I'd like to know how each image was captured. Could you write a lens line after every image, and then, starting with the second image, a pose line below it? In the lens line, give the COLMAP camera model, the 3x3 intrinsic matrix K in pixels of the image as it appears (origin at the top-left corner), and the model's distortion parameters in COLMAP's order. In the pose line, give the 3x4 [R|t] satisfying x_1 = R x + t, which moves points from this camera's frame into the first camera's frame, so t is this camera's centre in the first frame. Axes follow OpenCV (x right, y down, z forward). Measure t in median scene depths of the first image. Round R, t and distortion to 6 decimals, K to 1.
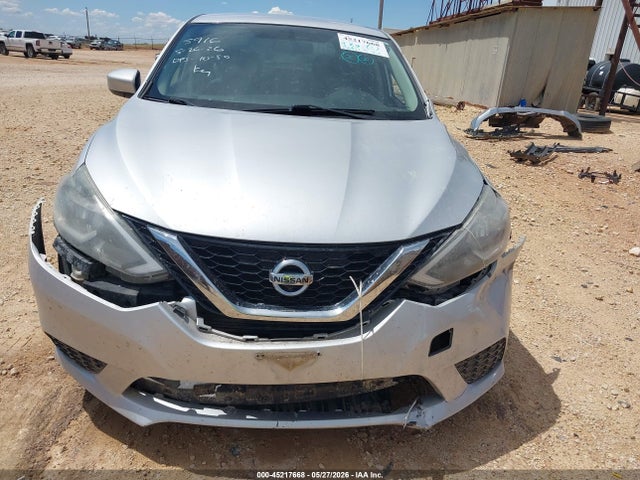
lens RADIAL K [[506.2, 0, 324.9], [0, 506.2, 236.9], [0, 0, 1]] dist [0.016291, -0.015982]
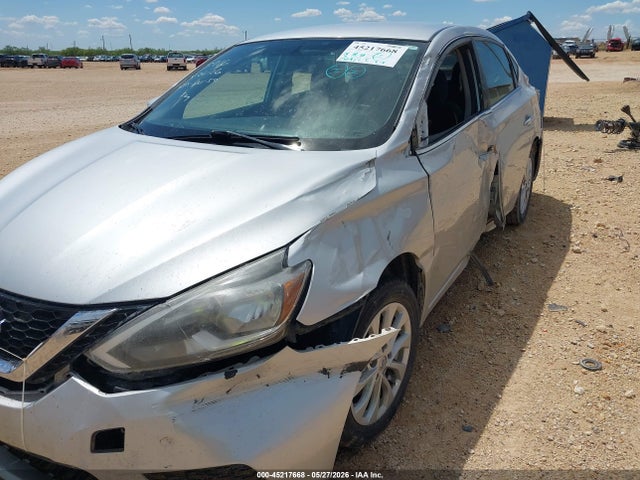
lens RADIAL K [[506.2, 0, 321.4], [0, 506.2, 241.9], [0, 0, 1]] dist [0.016291, -0.015982]
pose [[0.813302, 0.126077, -0.568018, 0.640628], [-0.126668, 0.991192, 0.038639, -0.122123], [0.567887, 0.040525, 0.822108, 0.364948]]
